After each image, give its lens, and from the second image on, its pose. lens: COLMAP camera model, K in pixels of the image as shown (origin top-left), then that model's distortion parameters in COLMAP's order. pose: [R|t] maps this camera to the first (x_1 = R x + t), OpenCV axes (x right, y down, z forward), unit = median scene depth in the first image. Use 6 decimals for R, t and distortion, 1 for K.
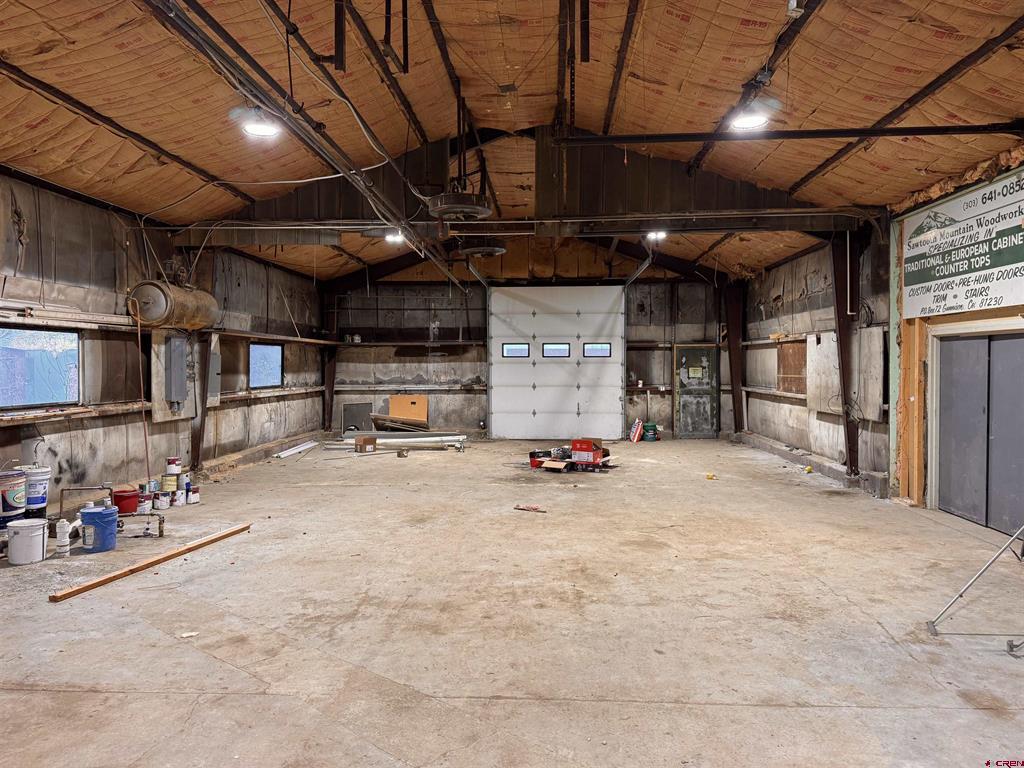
lens RADIAL K [[726.0, 0, 511.7], [0, 726.0, 385.4], [0, 0, 1]] dist [0.108522, -0.179126]
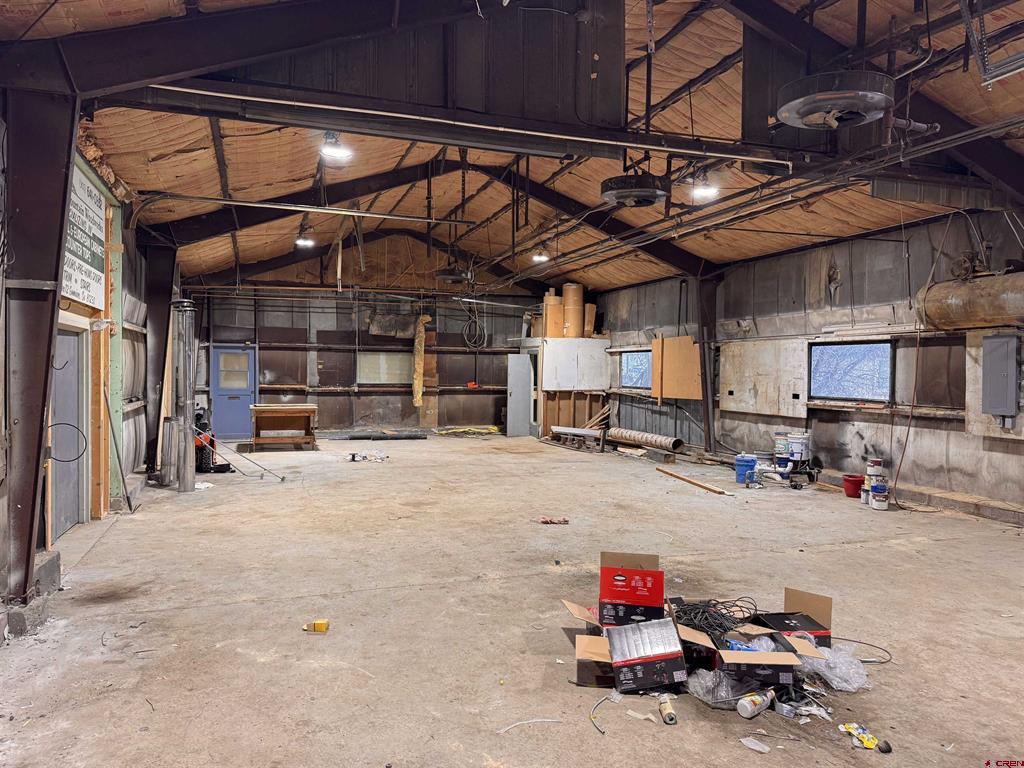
lens RADIAL K [[726.0, 0, 511.7], [0, 726.0, 385.4], [0, 0, 1]] dist [0.108522, -0.179126]
pose [[-0.925421, 0.002091, -0.378935, 0.423599], [-0.018628, 0.998525, 0.051002, -0.051079], [0.378483, 0.054257, -0.924017, 1.830562]]
